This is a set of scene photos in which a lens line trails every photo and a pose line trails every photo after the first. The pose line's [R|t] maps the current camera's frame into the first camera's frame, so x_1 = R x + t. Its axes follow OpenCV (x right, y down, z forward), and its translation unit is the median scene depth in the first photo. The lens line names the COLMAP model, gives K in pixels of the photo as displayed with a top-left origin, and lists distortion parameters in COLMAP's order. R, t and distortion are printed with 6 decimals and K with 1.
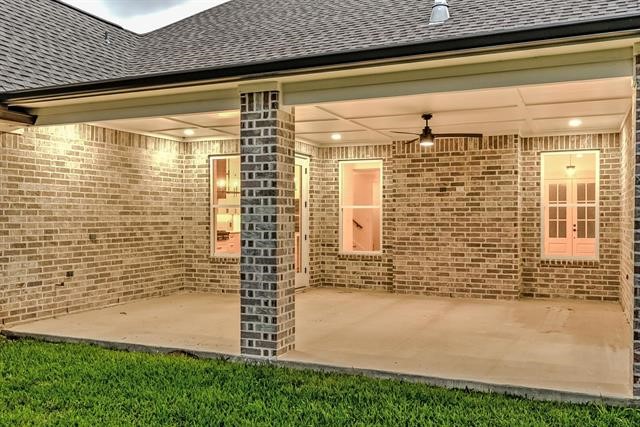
lens RADIAL K [[609.8, 0, 320.4], [0, 609.8, 213.6], [0, 0, 1]] dist [0.012910, 0.000000]
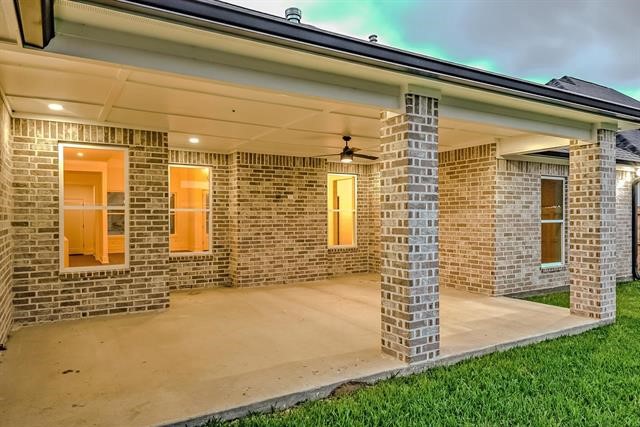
lens RADIAL K [[435.0, 0, 318.9], [0, 435.0, 215.3], [0, 0, 1]] dist [0.027043, -0.002672]
pose [[0.572845, -0.000382, 0.819664, -0.477193], [-0.000477, 1.000000, 0.000800, -0.003115], [-0.819664, -0.000849, 0.572845, 0.444315]]
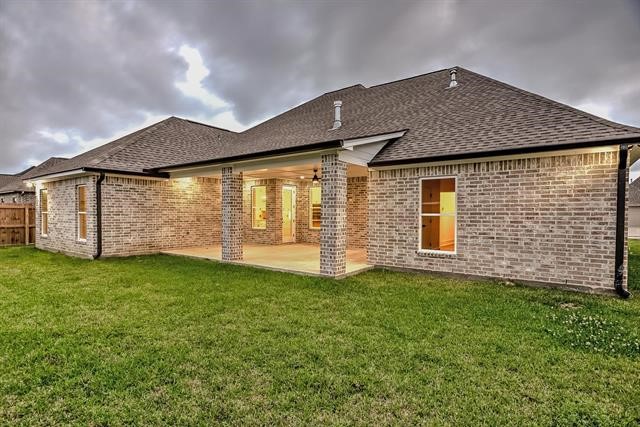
lens RADIAL K [[347.1, 0, 318.9], [0, 347.1, 214.0], [0, 0, 1]] dist [-0.000294, 0.000036]
pose [[0.973152, 0.004333, -0.230122, 0.416314], [-0.002559, 0.999965, 0.008006, 0.001843], [0.230149, -0.007202, 0.973129, -0.284389]]
